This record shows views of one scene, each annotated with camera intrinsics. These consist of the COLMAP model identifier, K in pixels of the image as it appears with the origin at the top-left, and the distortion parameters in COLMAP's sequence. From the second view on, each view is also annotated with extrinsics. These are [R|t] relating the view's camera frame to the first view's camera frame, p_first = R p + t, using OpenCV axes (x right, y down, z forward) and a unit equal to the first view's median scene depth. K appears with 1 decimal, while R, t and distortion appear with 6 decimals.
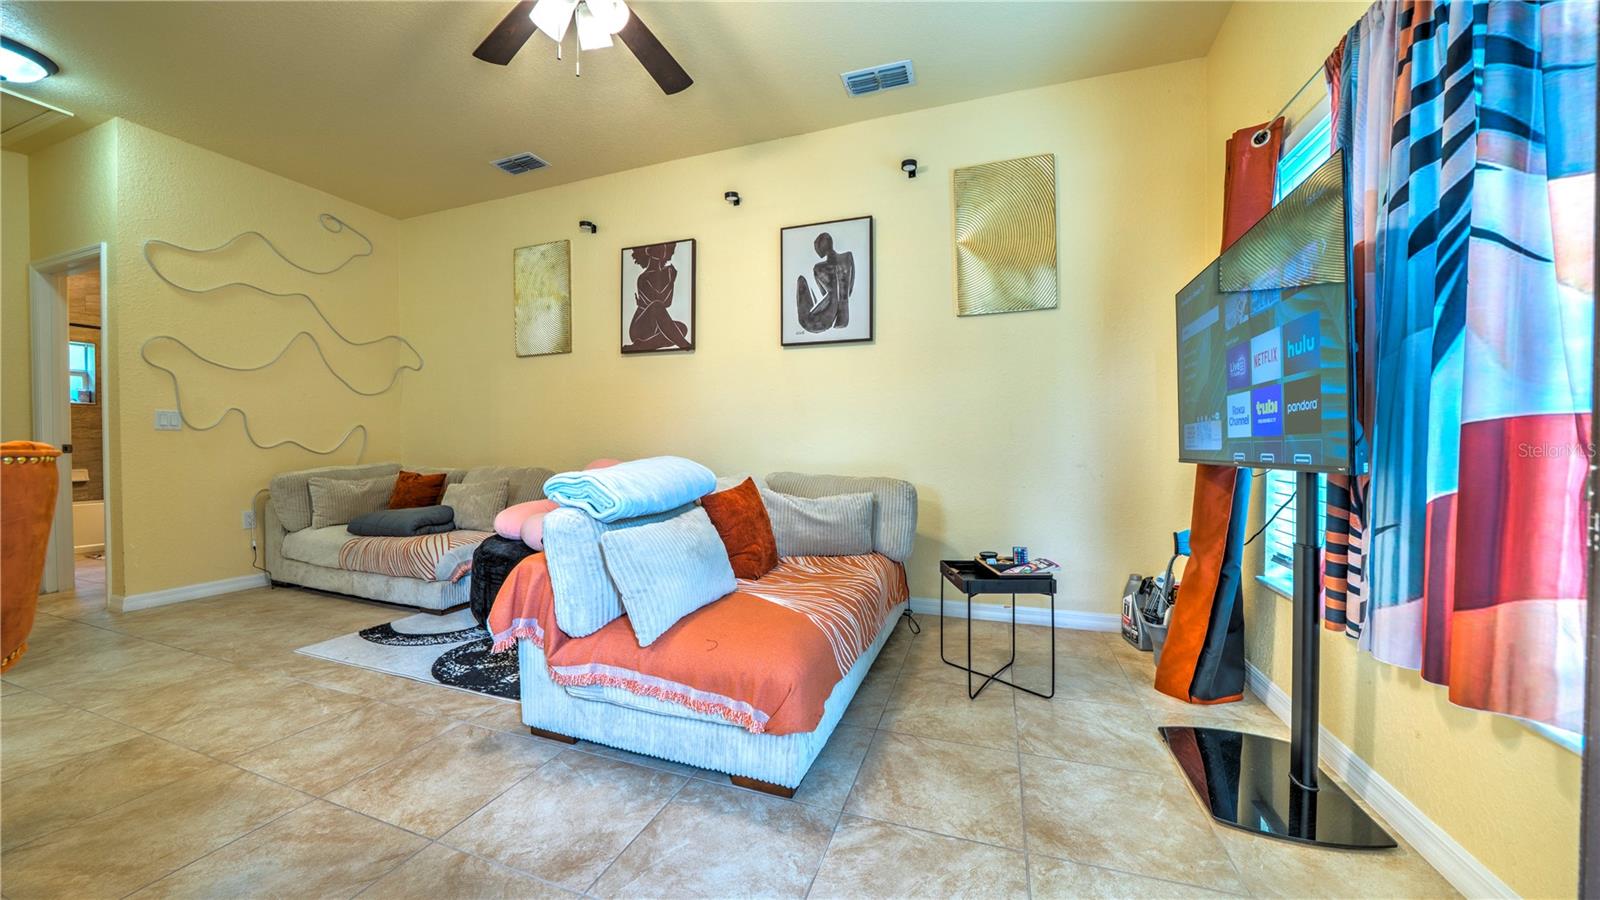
lens RADIAL K [[549.1, 0, 795.5], [0, 549.1, 449.5], [0, 0, 1]] dist [-0.022557, 0.000245]
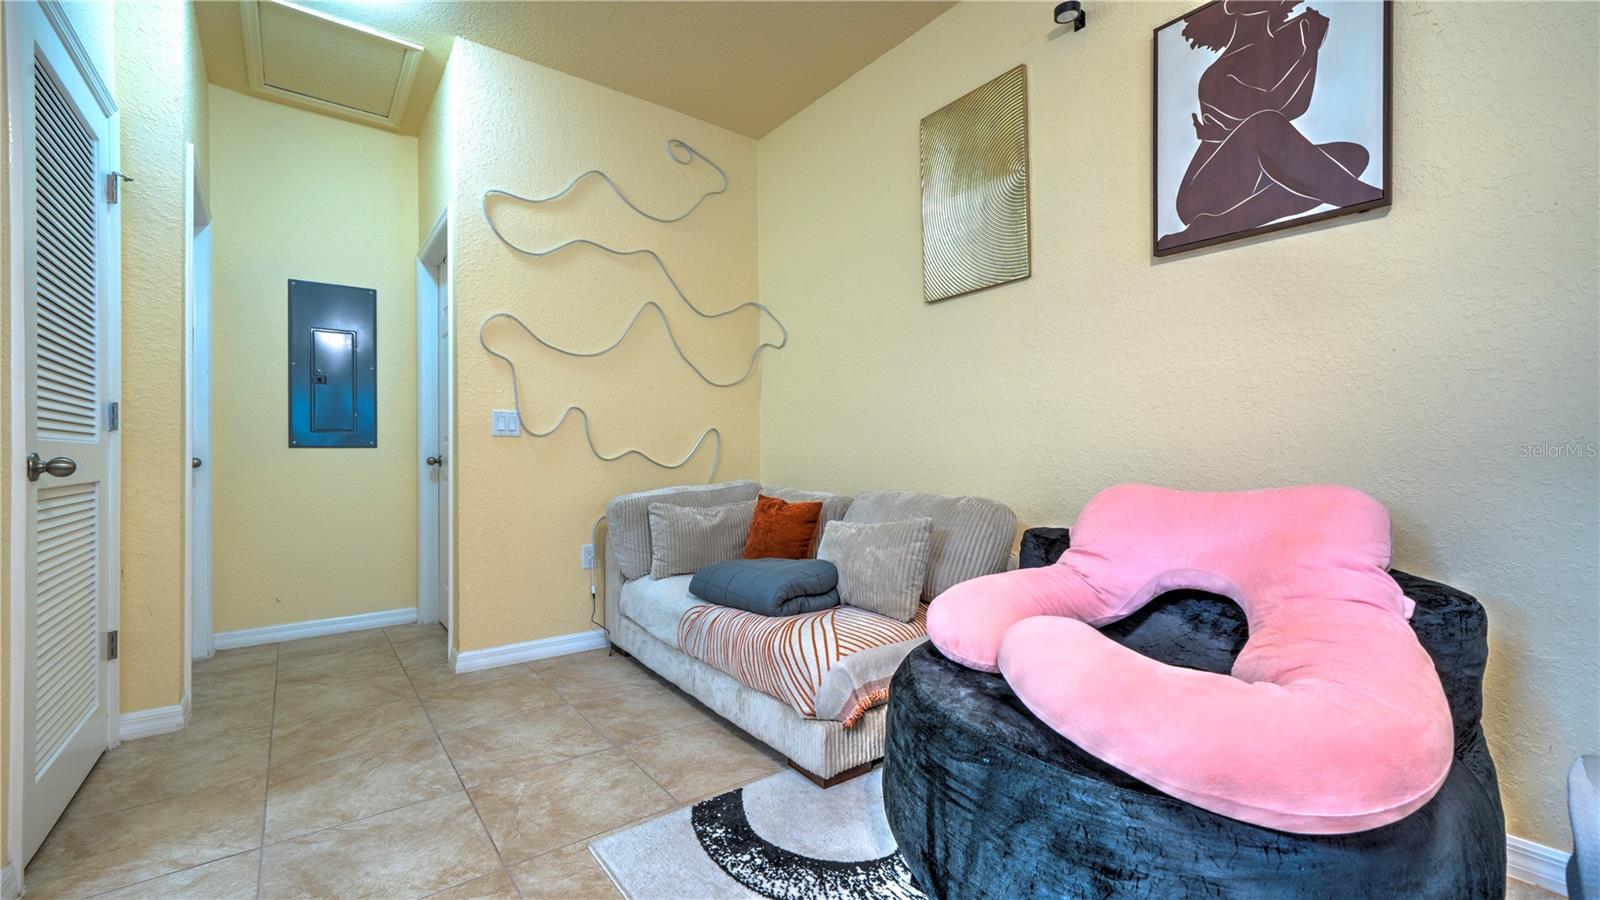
lens RADIAL K [[652.6, 0, 800.0], [0, 652.6, 450.0], [0, 0, 1]] dist [-0.000902, 0.000037]
pose [[0.843799, -0.007710, -0.536604, -0.297742], [-0.002675, 0.999824, -0.018573, -0.000412], [0.536653, 0.017107, 0.843630, 0.406552]]
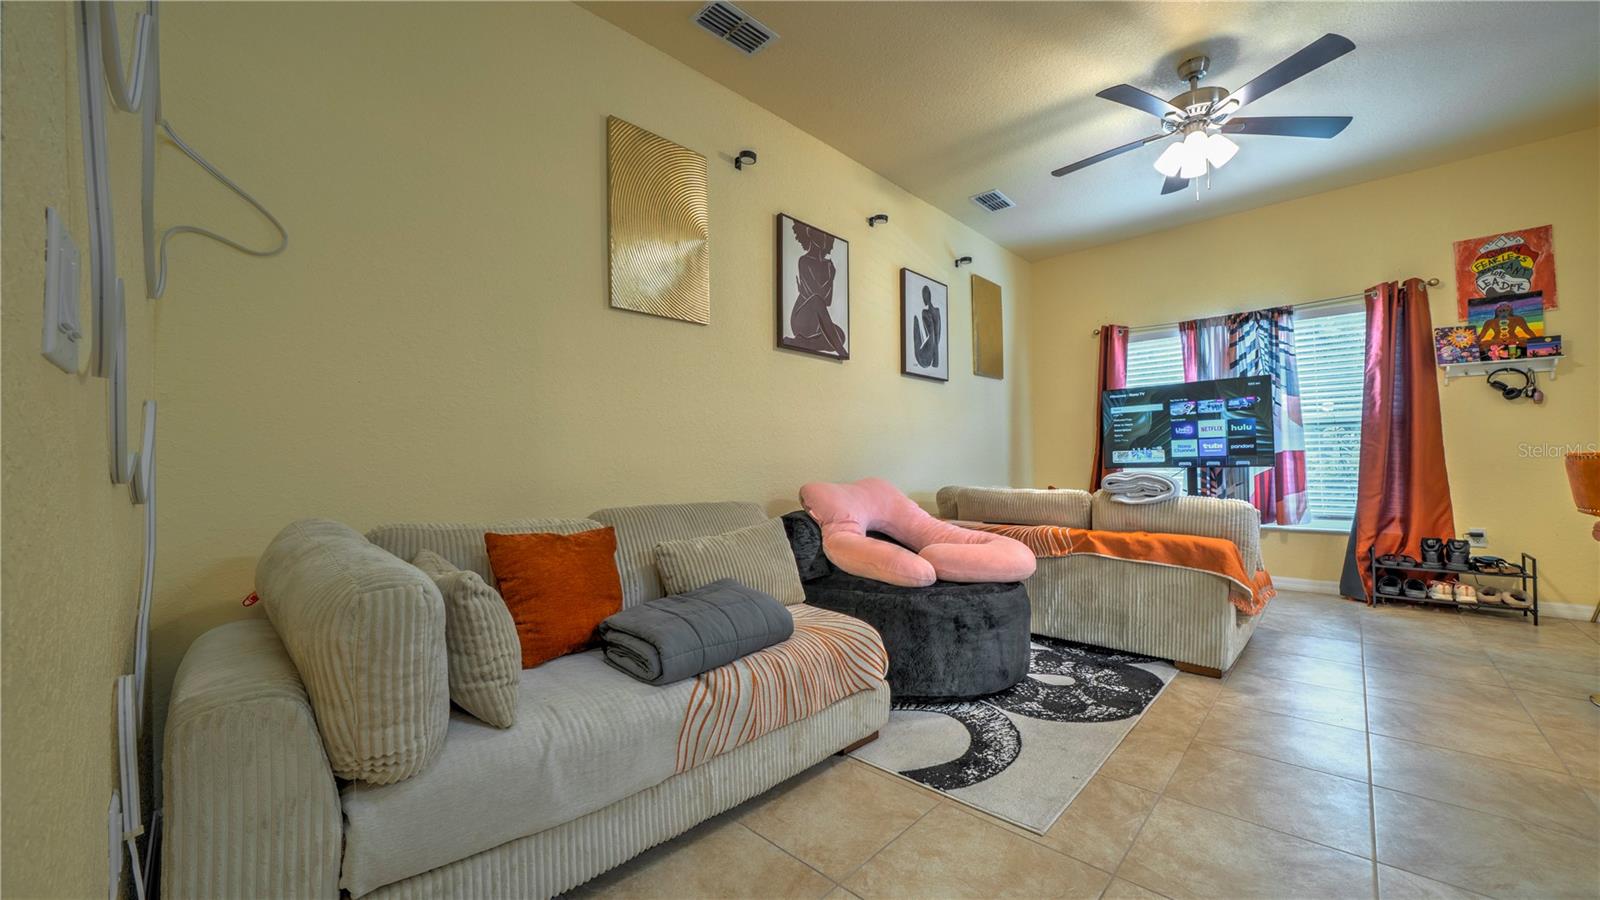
lens RADIAL K [[590.0, 0, 789.1], [0, 590.0, 449.2], [0, 0, 1]] dist [-0.024237, 0.000365]
pose [[0.413664, 0.020764, 0.910193, -1.147122], [0.021965, 0.999221, -0.032778, -0.003615], [-0.910165, 0.033552, 0.412886, 0.702906]]
